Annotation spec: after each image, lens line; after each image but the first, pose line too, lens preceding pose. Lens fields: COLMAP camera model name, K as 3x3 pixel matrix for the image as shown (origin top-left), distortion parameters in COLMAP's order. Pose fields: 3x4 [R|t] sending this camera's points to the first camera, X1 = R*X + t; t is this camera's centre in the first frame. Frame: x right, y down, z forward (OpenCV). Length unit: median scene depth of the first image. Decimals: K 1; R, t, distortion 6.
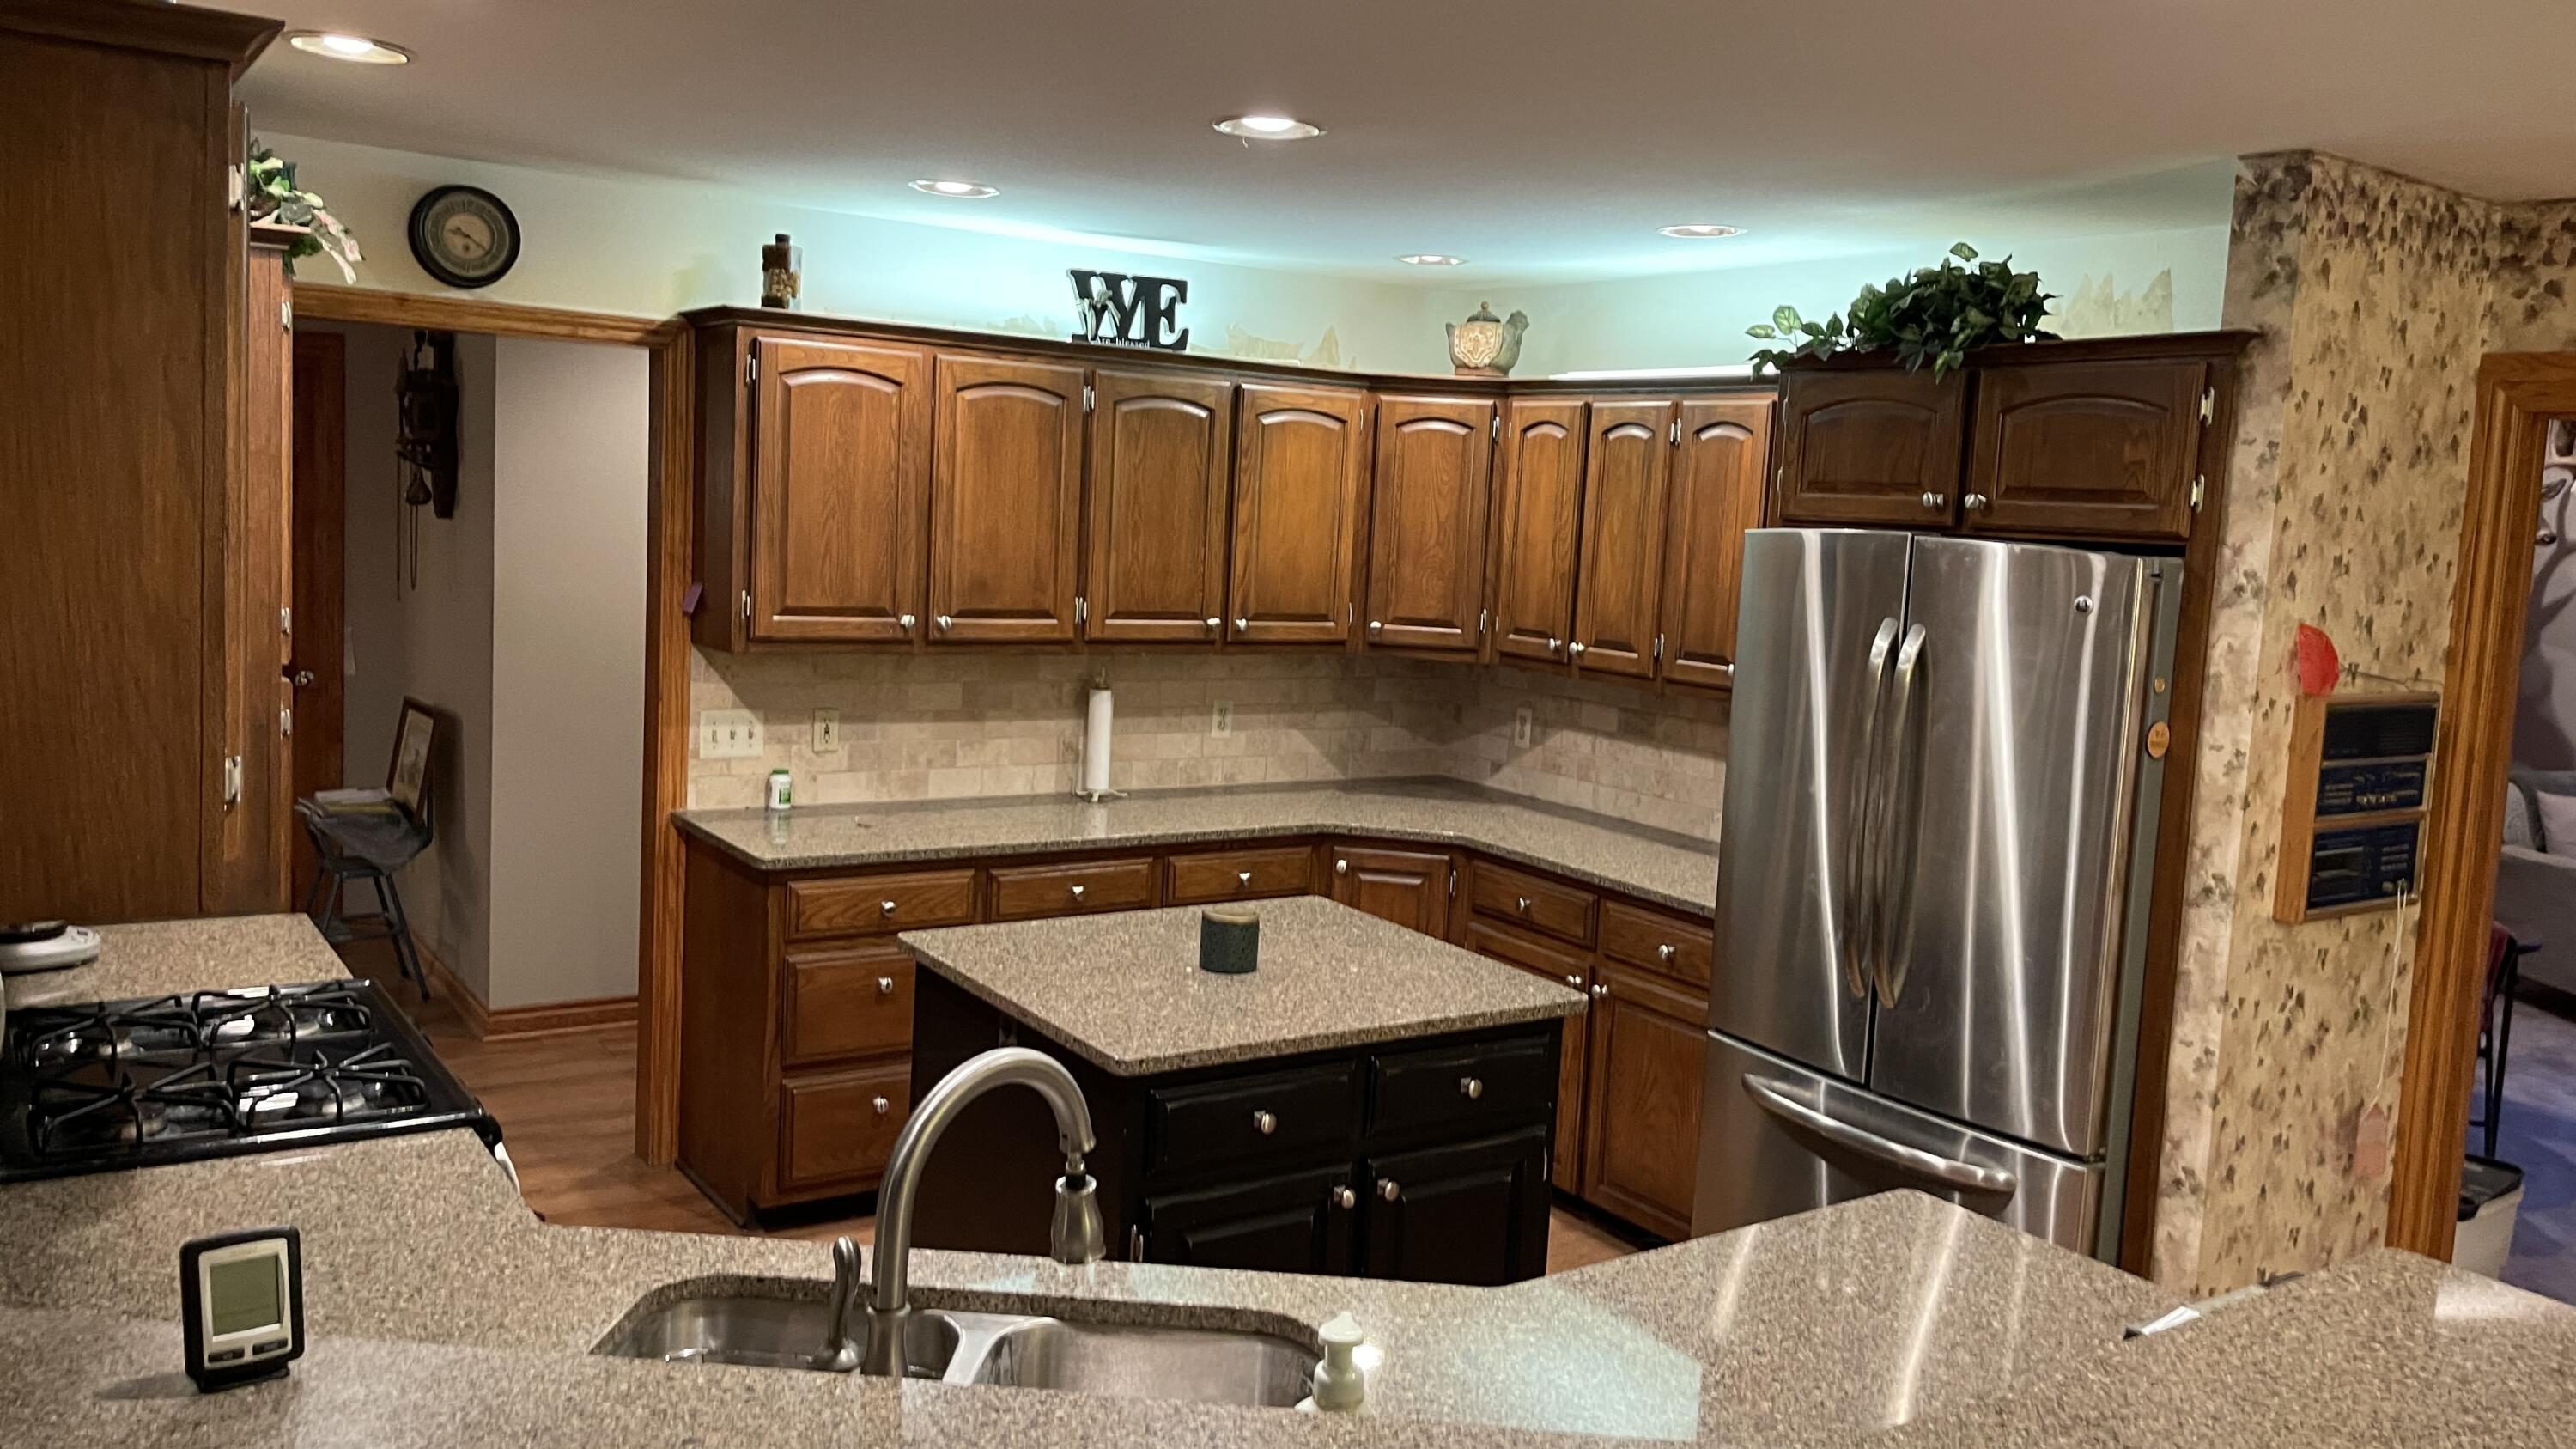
lens RADIAL K [[1948.6, 0, 1314.7], [0, 1948.6, 712.0], [0, 0, 1]] dist [0.071331, -0.091024]
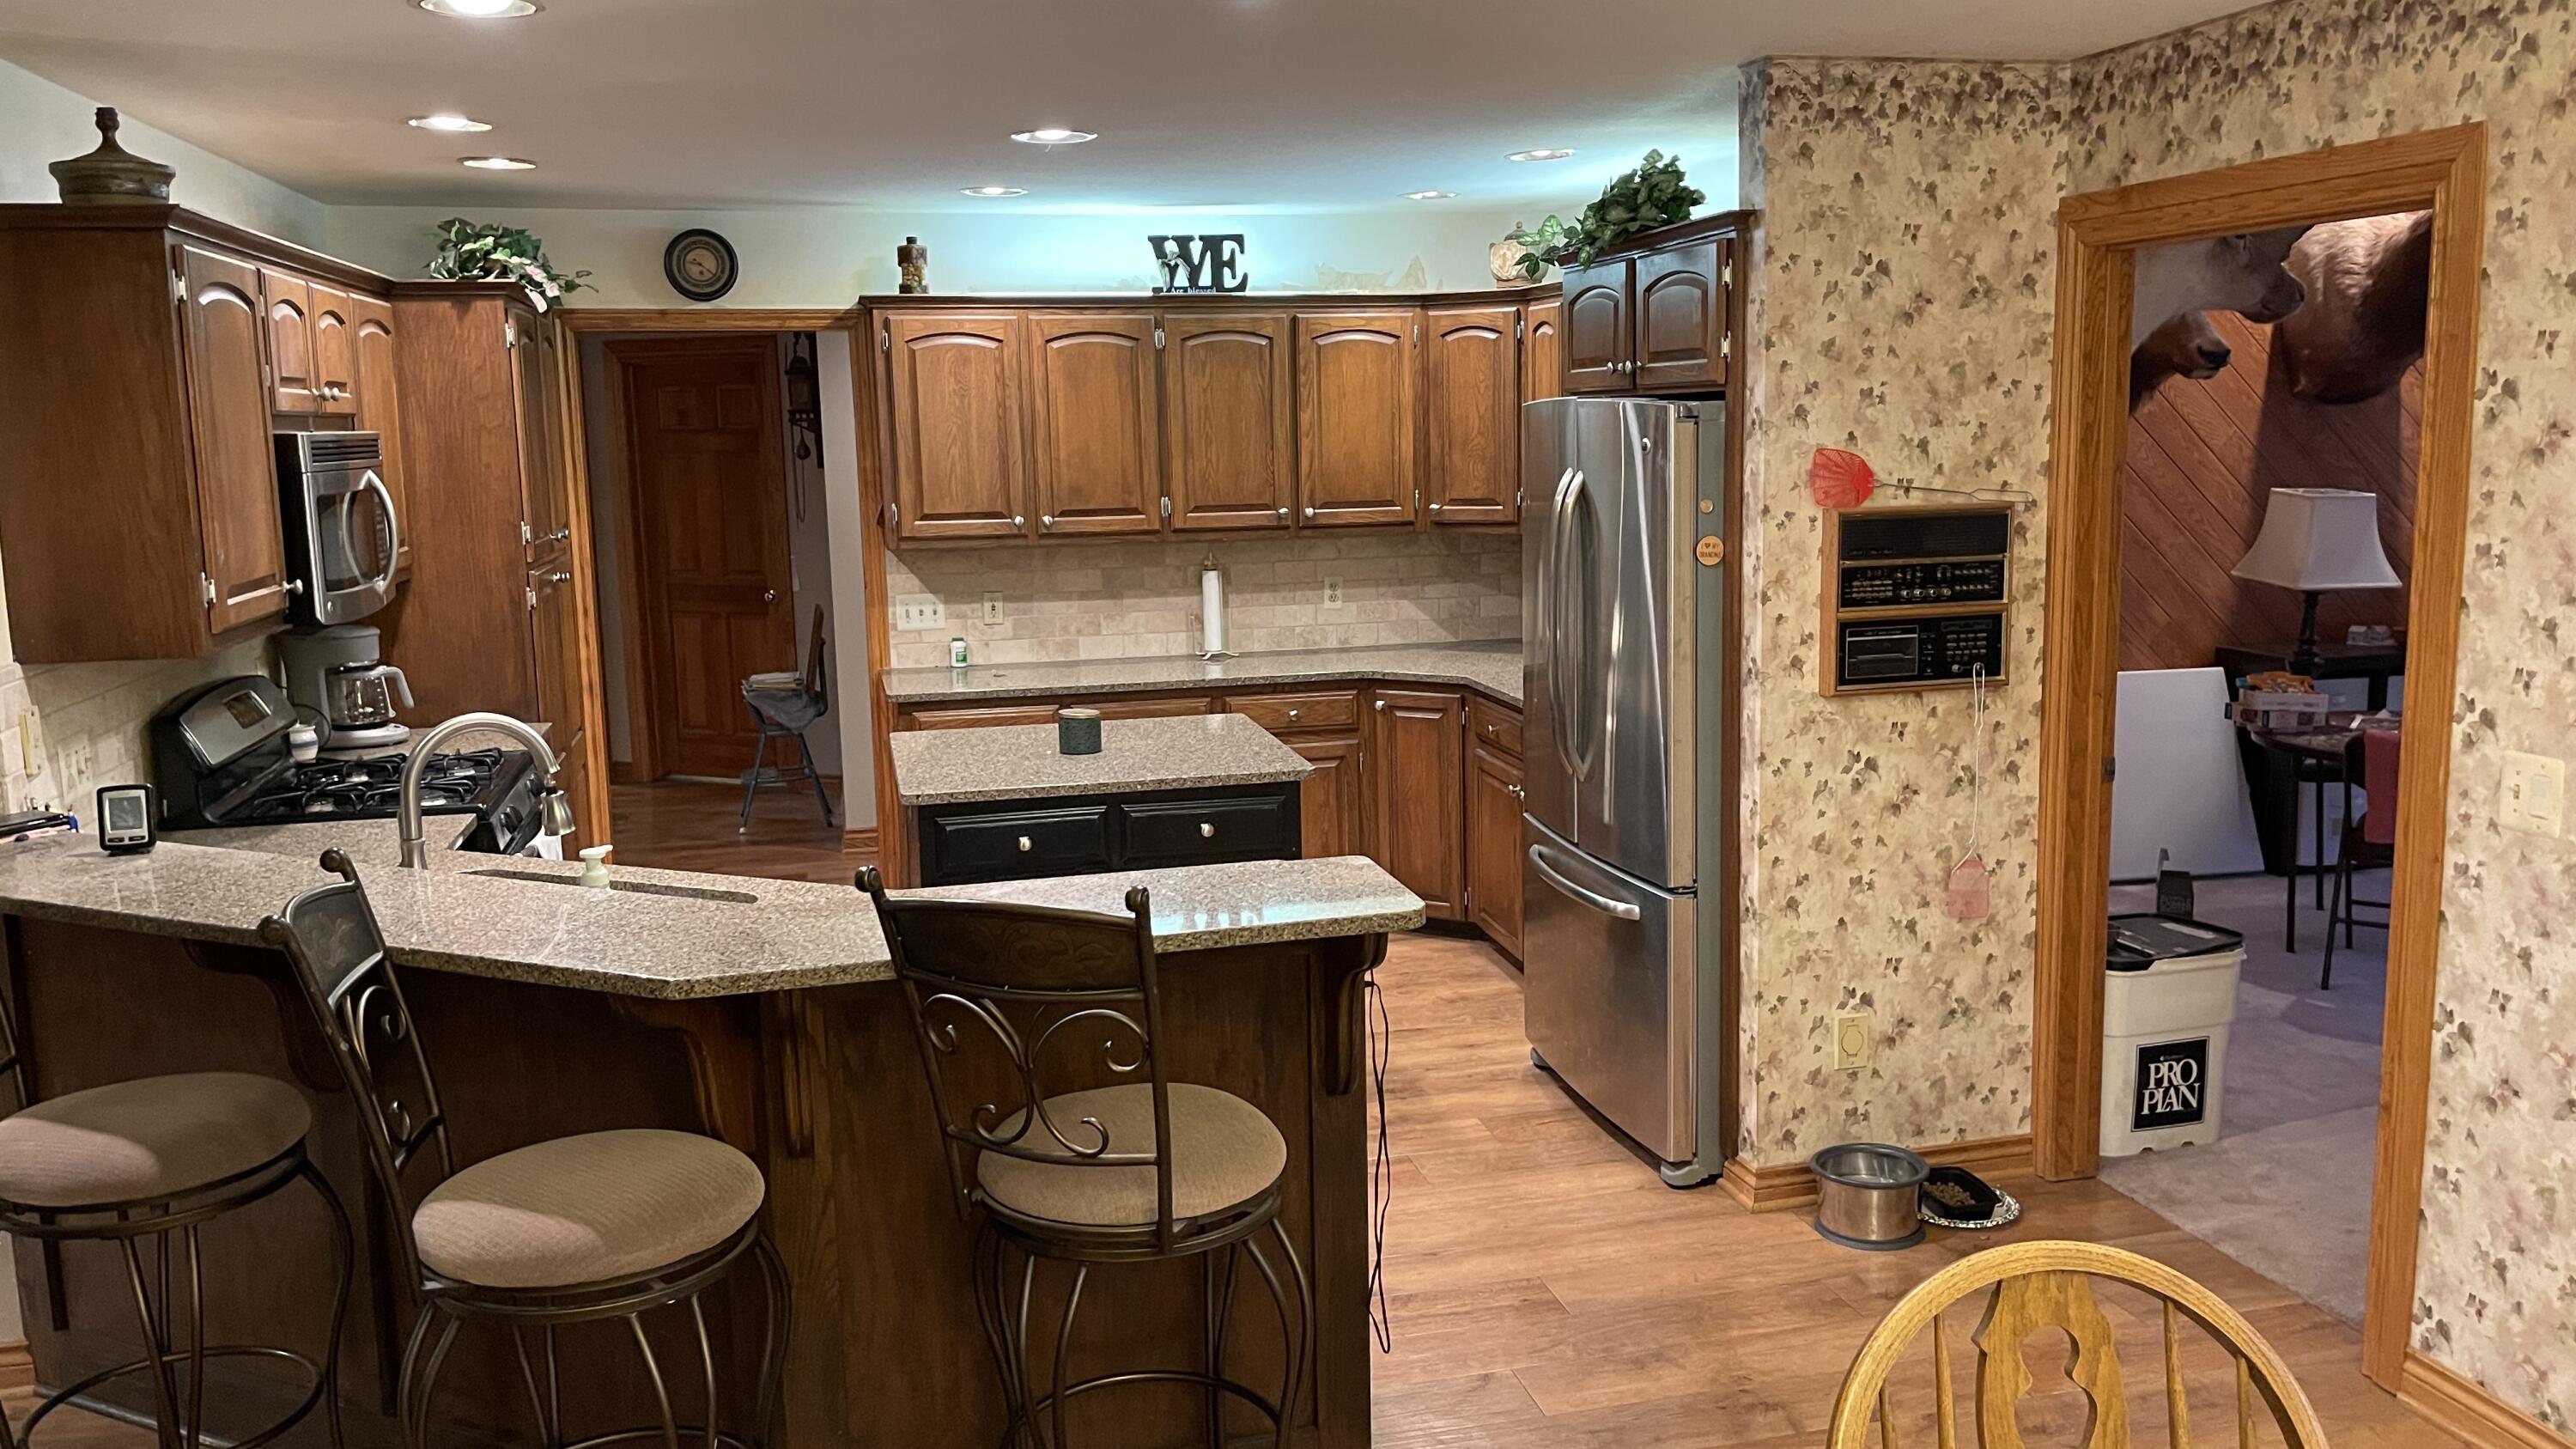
lens RADIAL K [[1948.6, 0, 1298.5], [0, 1948.6, 723.2], [0, 0, 1]] dist [0.071331, -0.091024]
pose [[0.931911, -0.017140, -0.362282, 0.463010], [0.032191, 0.998849, 0.035548, 0.051574], [0.361256, -0.044789, 0.931390, -0.176309]]
